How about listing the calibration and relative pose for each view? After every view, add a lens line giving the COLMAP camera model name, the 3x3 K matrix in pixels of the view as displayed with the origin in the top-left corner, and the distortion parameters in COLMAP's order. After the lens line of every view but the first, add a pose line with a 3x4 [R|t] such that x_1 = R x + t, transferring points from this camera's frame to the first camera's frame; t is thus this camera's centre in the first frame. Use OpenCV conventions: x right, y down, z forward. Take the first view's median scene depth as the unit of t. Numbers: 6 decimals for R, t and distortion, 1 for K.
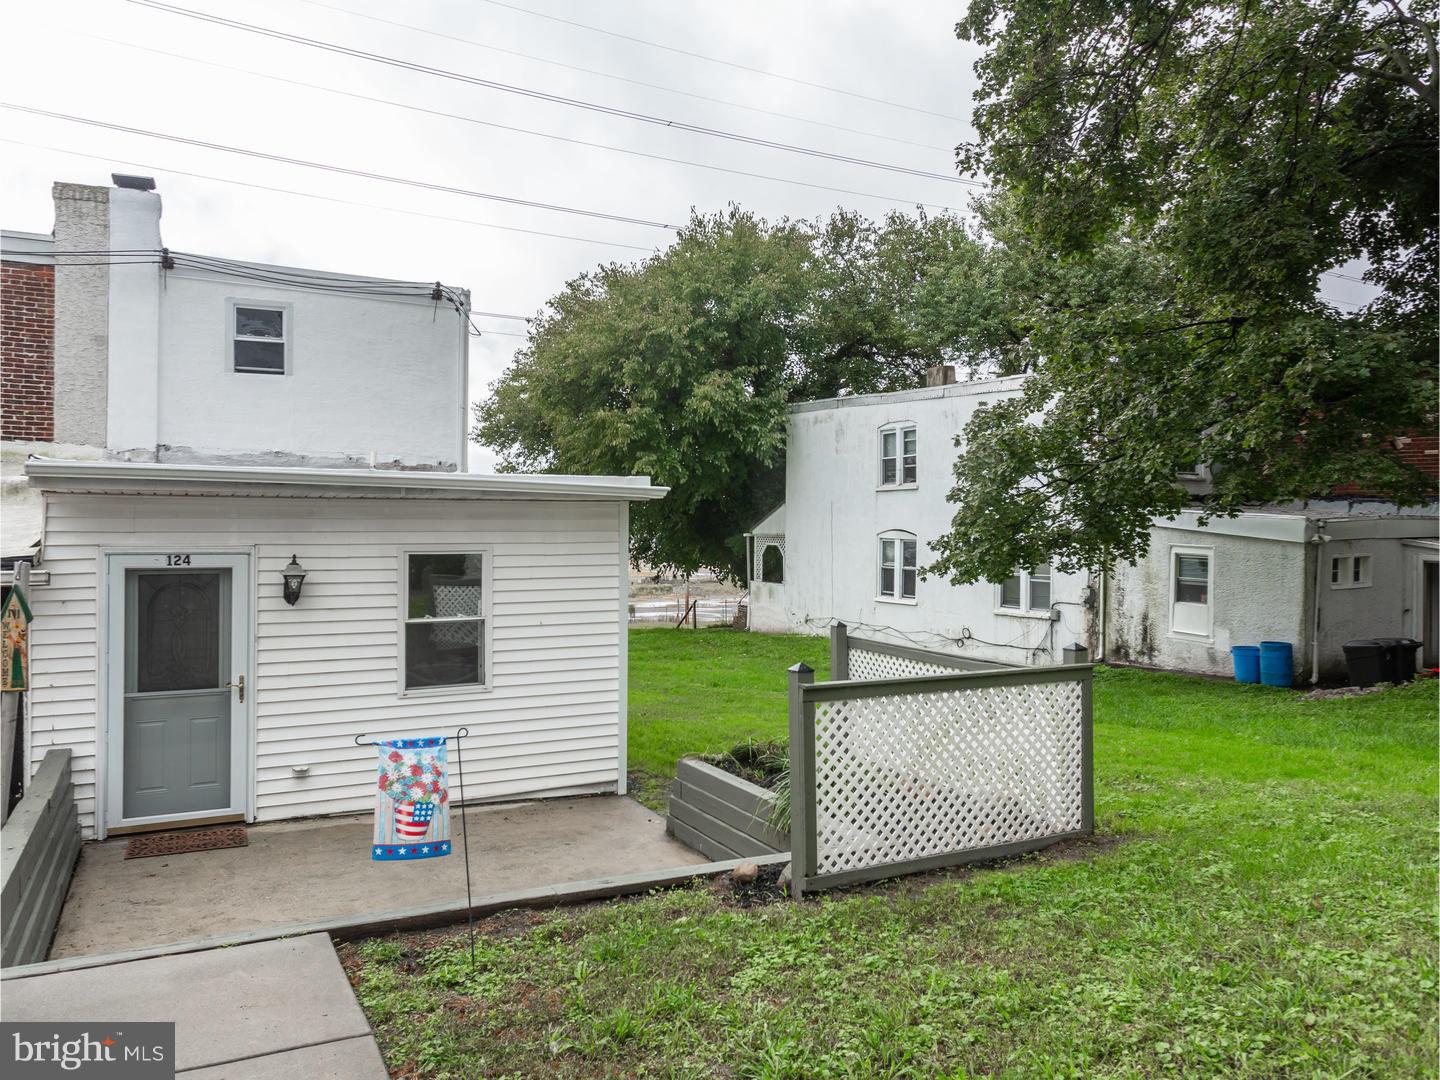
lens RADIAL K [[1012.4, 0, 721.9], [0, 1012.4, 540.7], [0, 0, 1]] dist [0.005220, 0.001359]
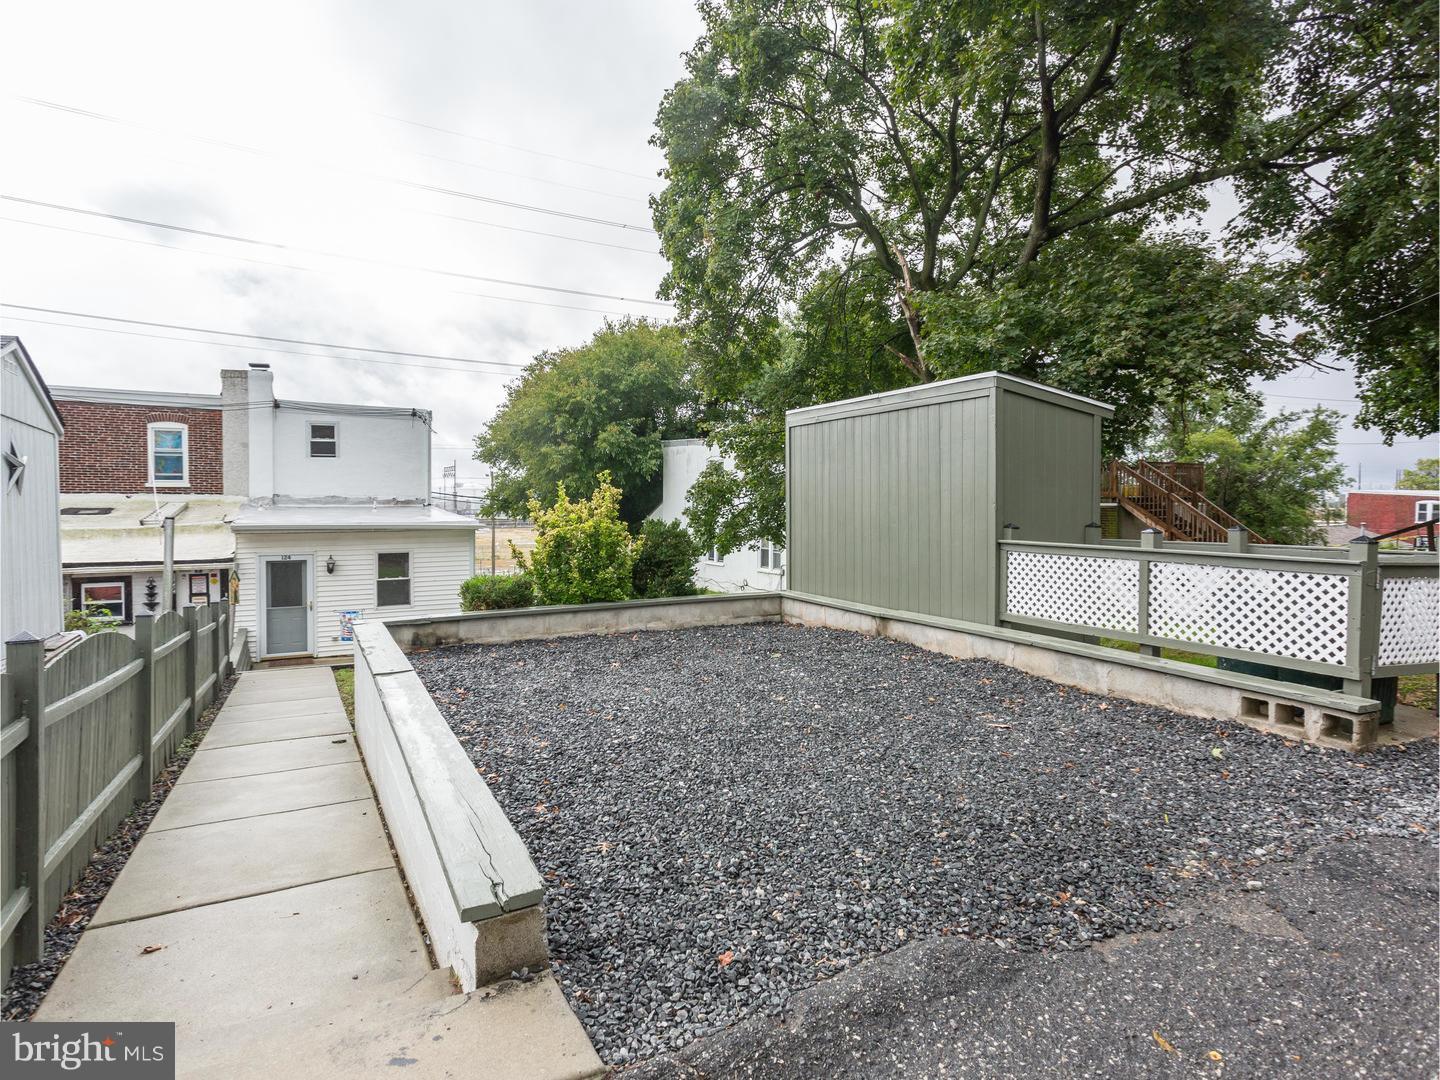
lens RADIAL K [[775.7, 0, 717.6], [0, 775.7, 526.8], [0, 0, 1]] dist [0.005503, -0.000033]
pose [[0.999766, -0.006715, 0.020557, 0.279946], [0.006322, 0.999796, 0.019159, -0.047543], [-0.020682, -0.019024, 0.999605, -0.534868]]
